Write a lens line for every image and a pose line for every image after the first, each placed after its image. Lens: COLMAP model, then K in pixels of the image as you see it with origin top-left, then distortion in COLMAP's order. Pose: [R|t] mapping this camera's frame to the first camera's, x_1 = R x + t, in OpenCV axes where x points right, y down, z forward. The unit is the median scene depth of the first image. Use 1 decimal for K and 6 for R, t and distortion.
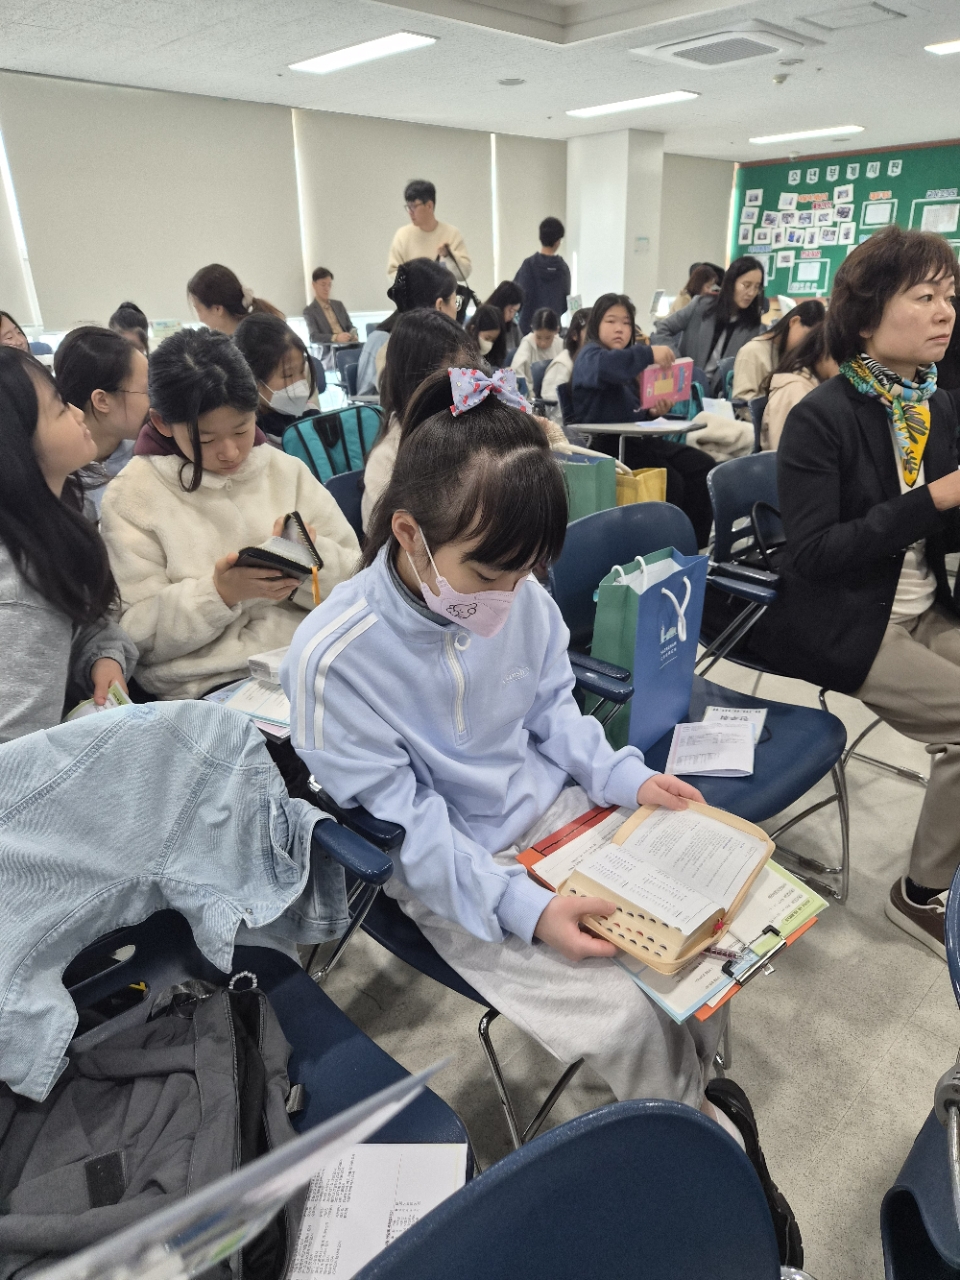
lens RADIAL K [[850.7, 0, 478.9], [0, 850.7, 643.1], [0, 0, 1]] dist [0.055176, -0.044137]
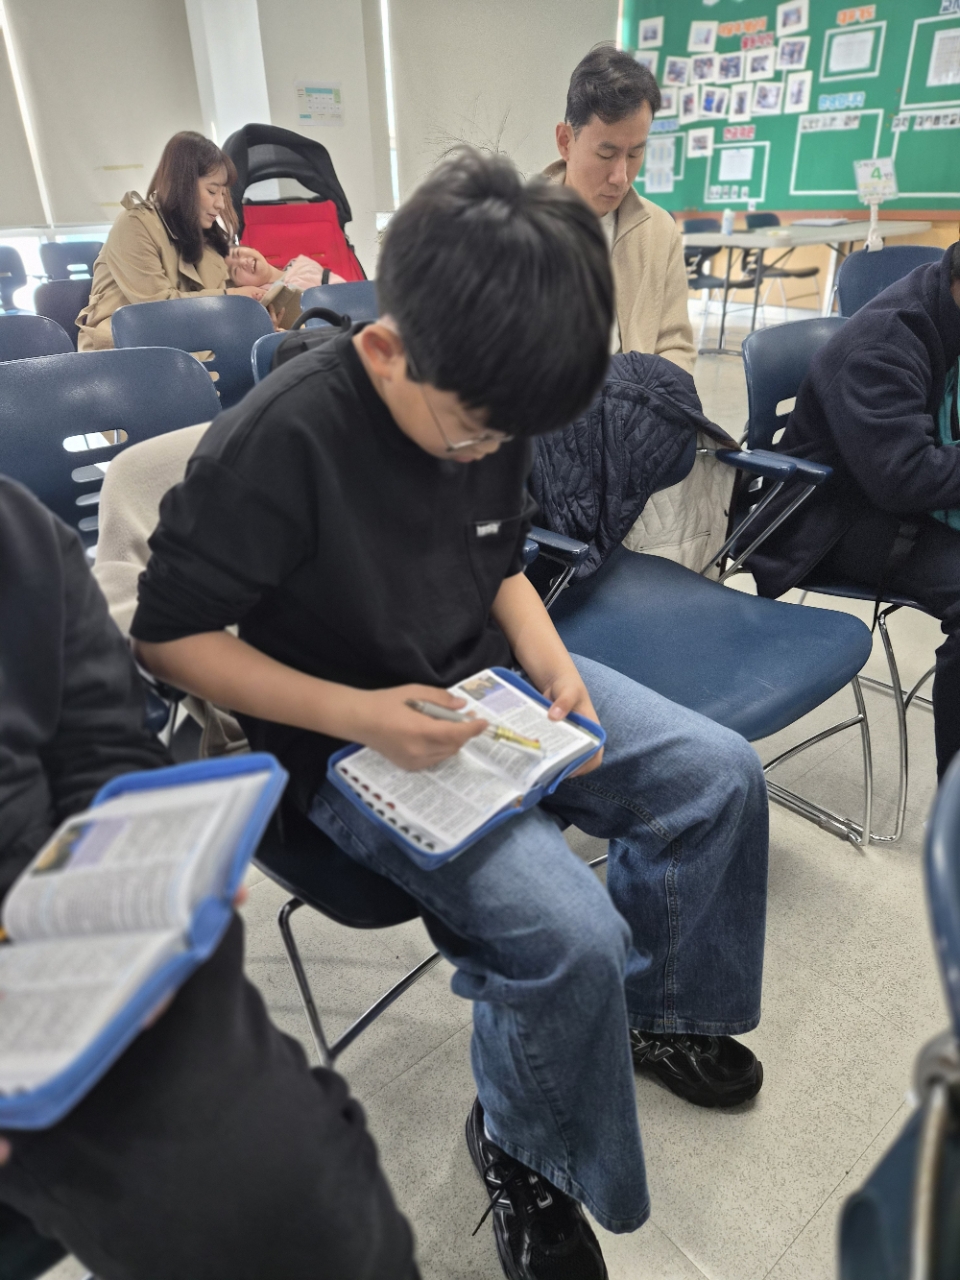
lens RADIAL K [[850.7, 0, 472.1], [0, 850.7, 627.9], [0, 0, 1]] dist [0.055176, -0.044137]
pose [[0.998265, 0.022120, -0.054560, 0.246975], [-0.017977, 0.996999, 0.075299, -0.165349], [0.056062, -0.074188, 0.995667, 0.398532]]
